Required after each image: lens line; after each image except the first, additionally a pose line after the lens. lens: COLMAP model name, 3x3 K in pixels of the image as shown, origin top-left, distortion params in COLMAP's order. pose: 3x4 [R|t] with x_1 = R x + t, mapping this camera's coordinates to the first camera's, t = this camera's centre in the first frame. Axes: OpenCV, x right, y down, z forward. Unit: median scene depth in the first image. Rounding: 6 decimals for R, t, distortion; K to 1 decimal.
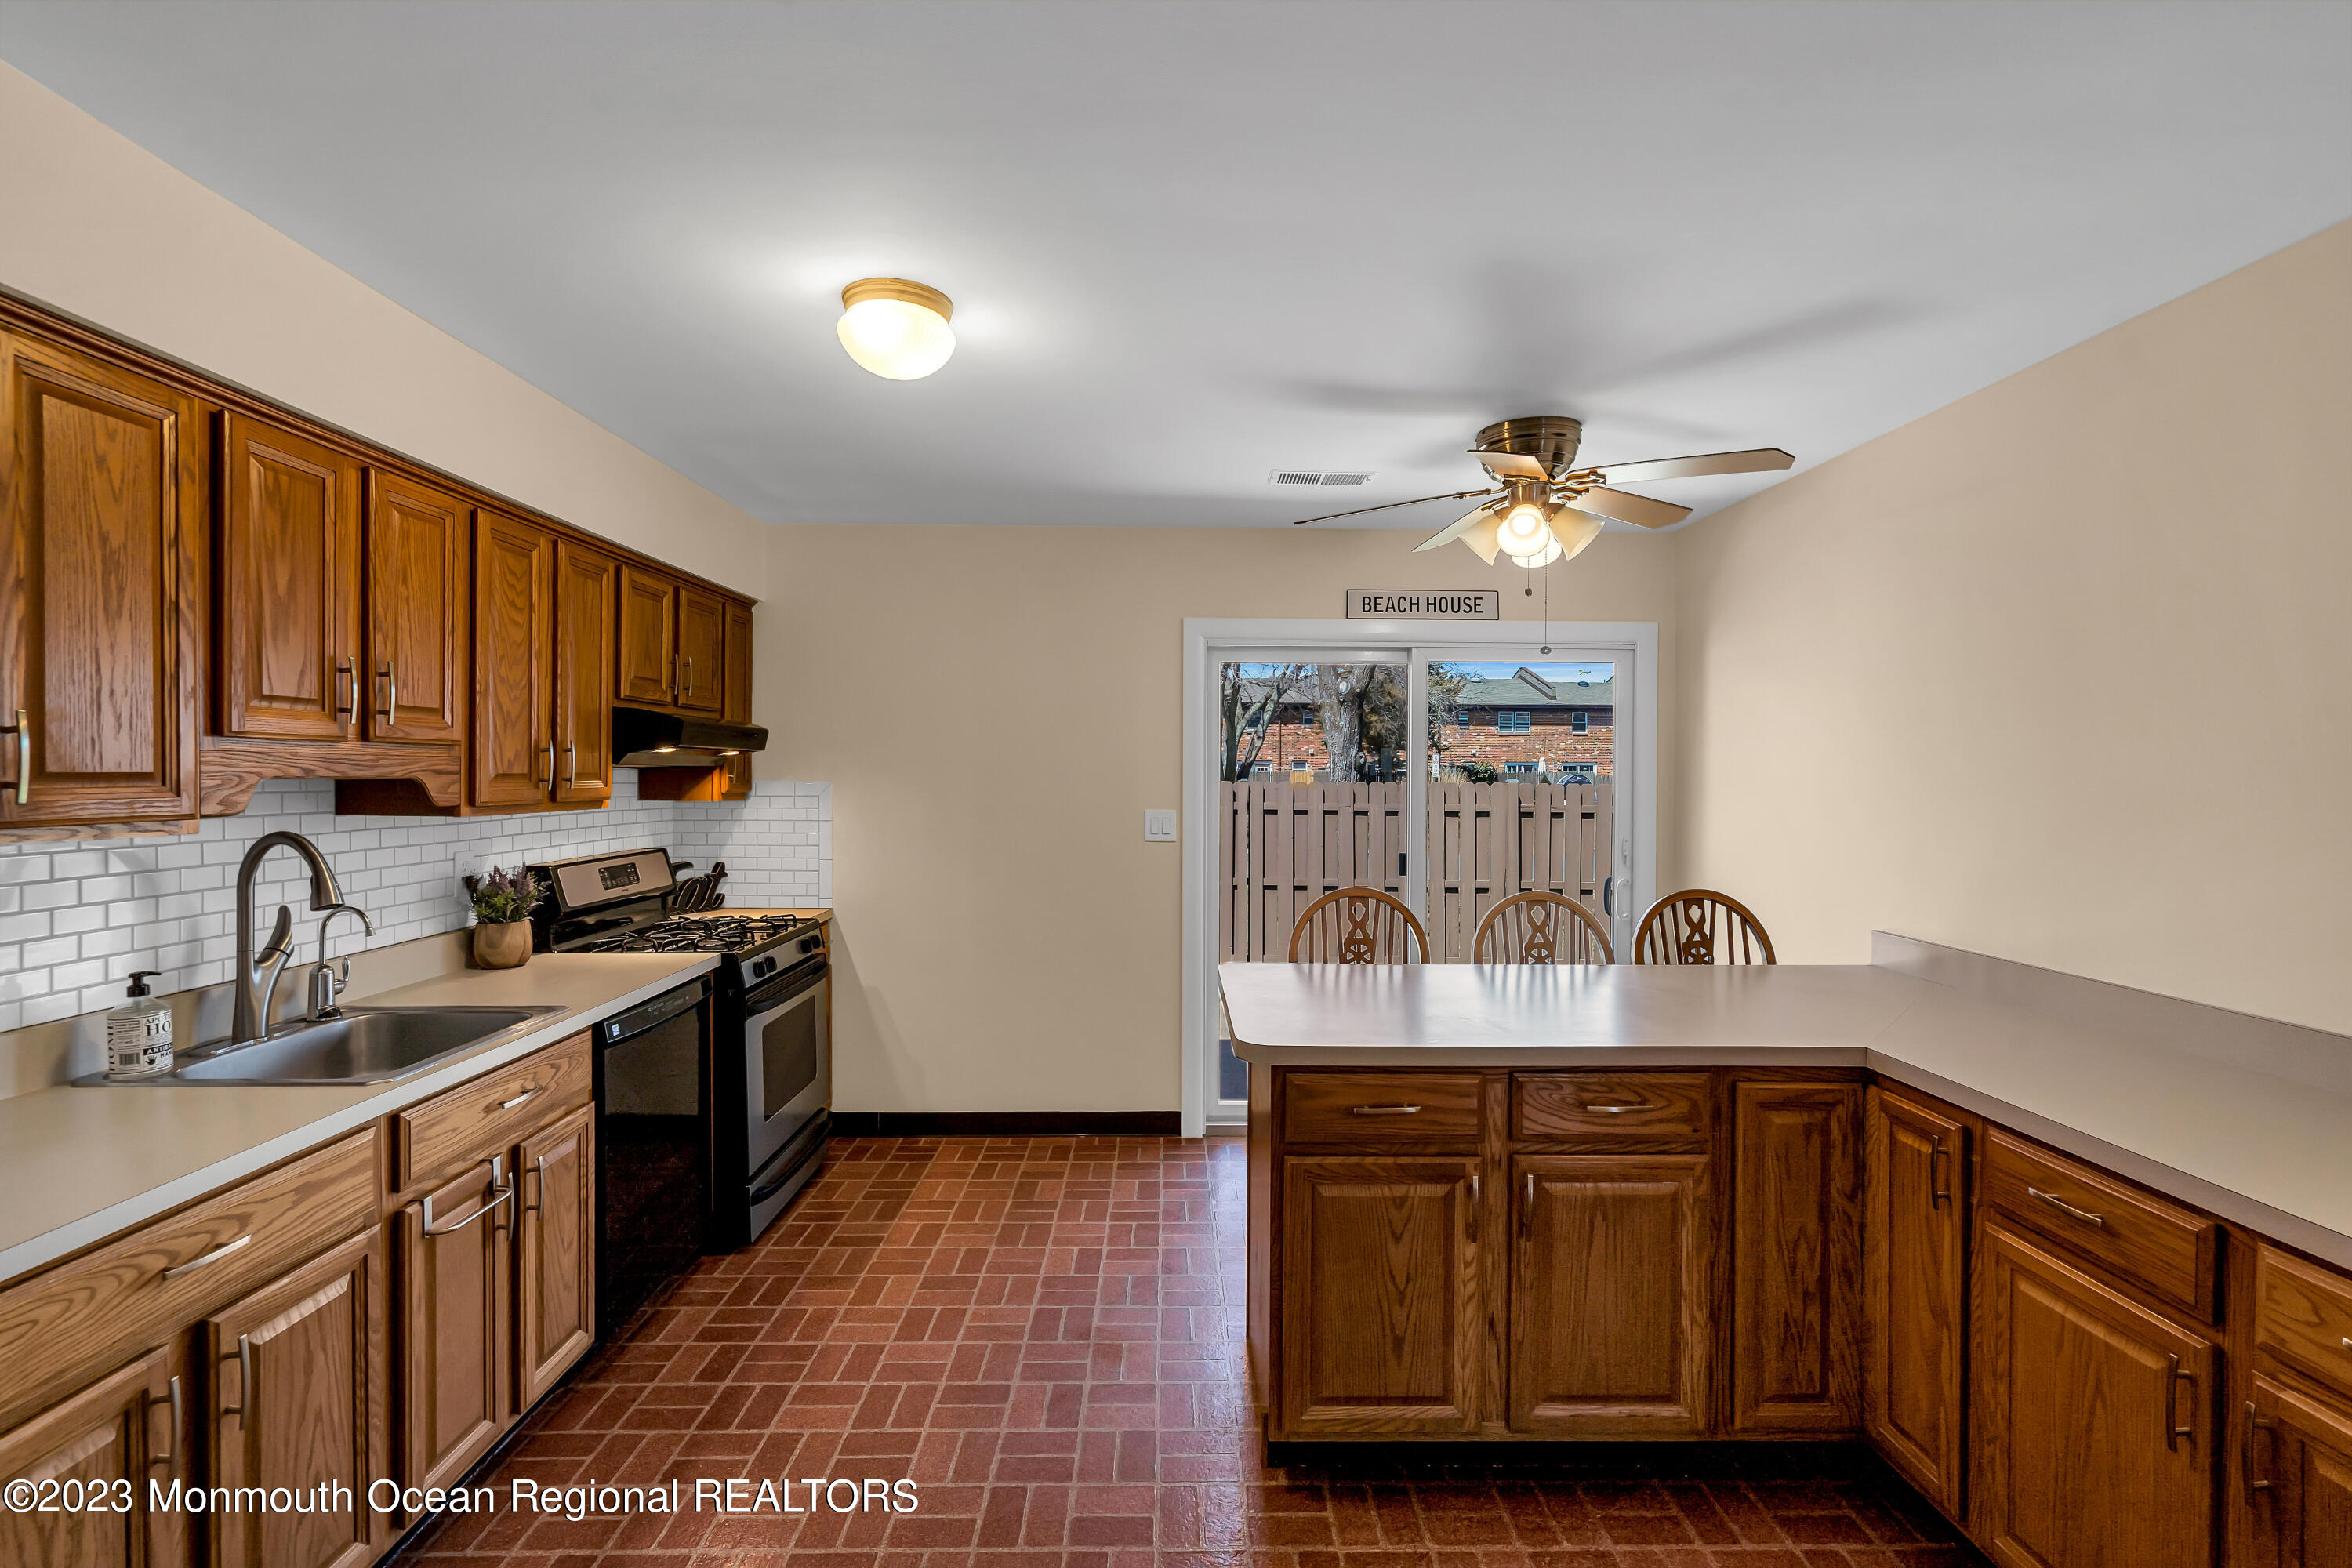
lens RADIAL K [[1074.7, 0, 1176.1], [0, 1074.7, 778.2], [0, 0, 1]] dist [-0.000585, 0.002455]
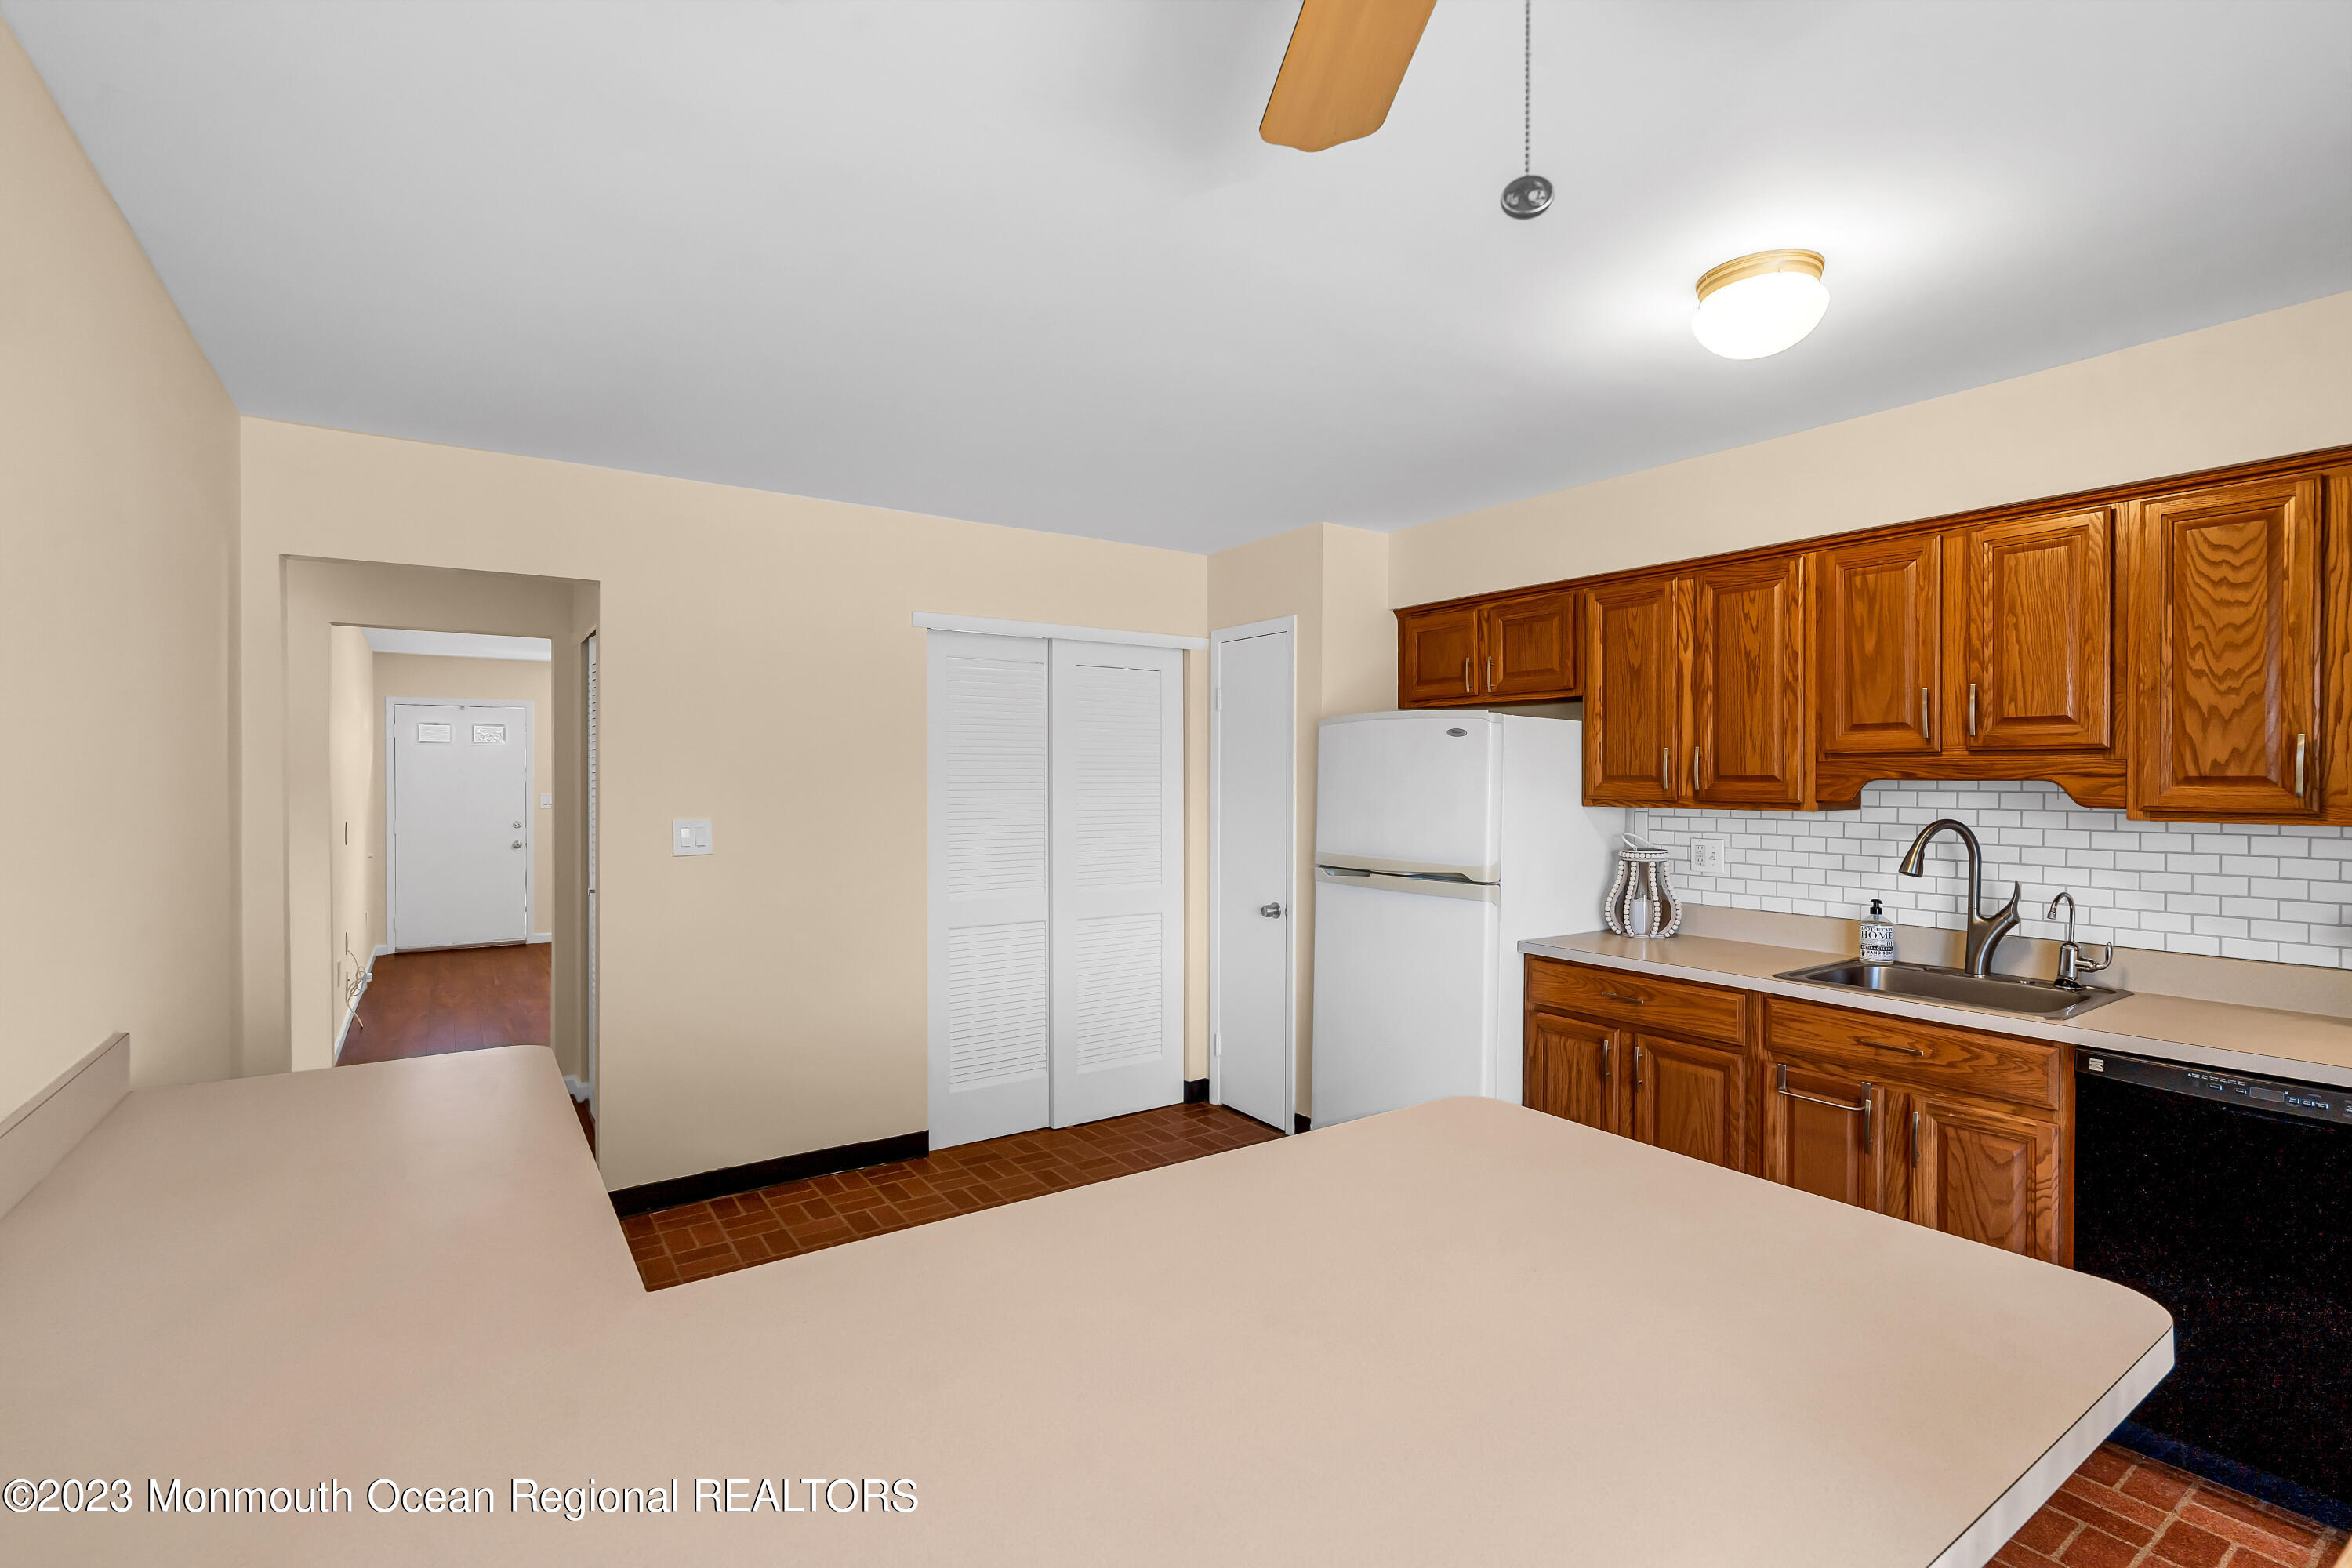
lens RADIAL K [[1074.7, 0, 1182.7], [0, 1074.7, 785.7], [0, 0, 1]] dist [-0.000585, 0.002455]
pose [[-0.827533, -0.000102, -0.561416, 0.692842], [-0.007353, 0.999916, 0.010657, 0.000008], [0.561368, 0.012947, -0.827465, 1.507277]]
